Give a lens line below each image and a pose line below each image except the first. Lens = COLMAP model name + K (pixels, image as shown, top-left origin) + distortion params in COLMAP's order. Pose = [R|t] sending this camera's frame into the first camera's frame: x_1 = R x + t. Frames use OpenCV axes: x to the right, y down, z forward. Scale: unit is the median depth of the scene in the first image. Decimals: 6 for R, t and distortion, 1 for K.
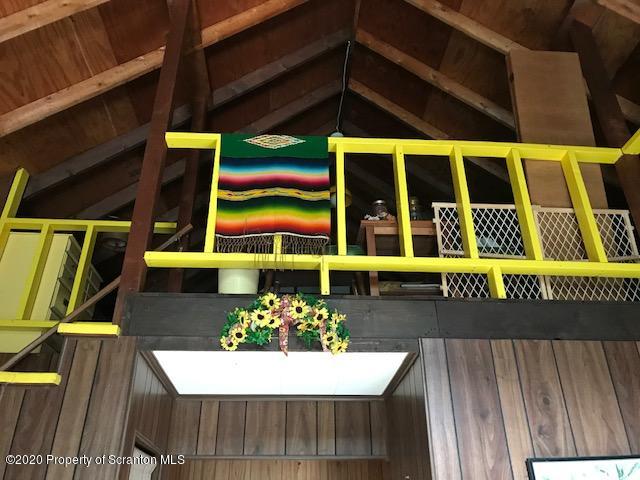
lens RADIAL K [[537.7, 0, 320.2], [0, 537.7, 242.5], [0, 0, 1]] dist [0.017995, -0.023170]
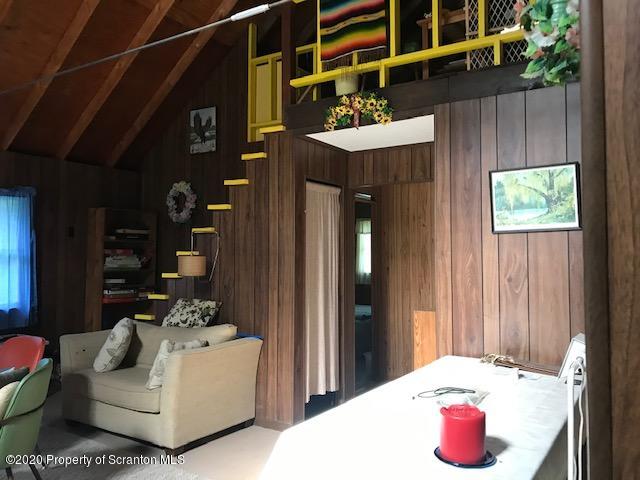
lens RADIAL K [[537.7, 0, 319.1], [0, 537.7, 238.9], [0, 0, 1]] dist [0.017995, -0.023170]
pose [[0.803346, -0.014510, -0.595336, 0.781755], [0.282707, 0.889163, 0.359813, -0.127169], [0.524130, -0.457360, 0.718408, -0.451315]]
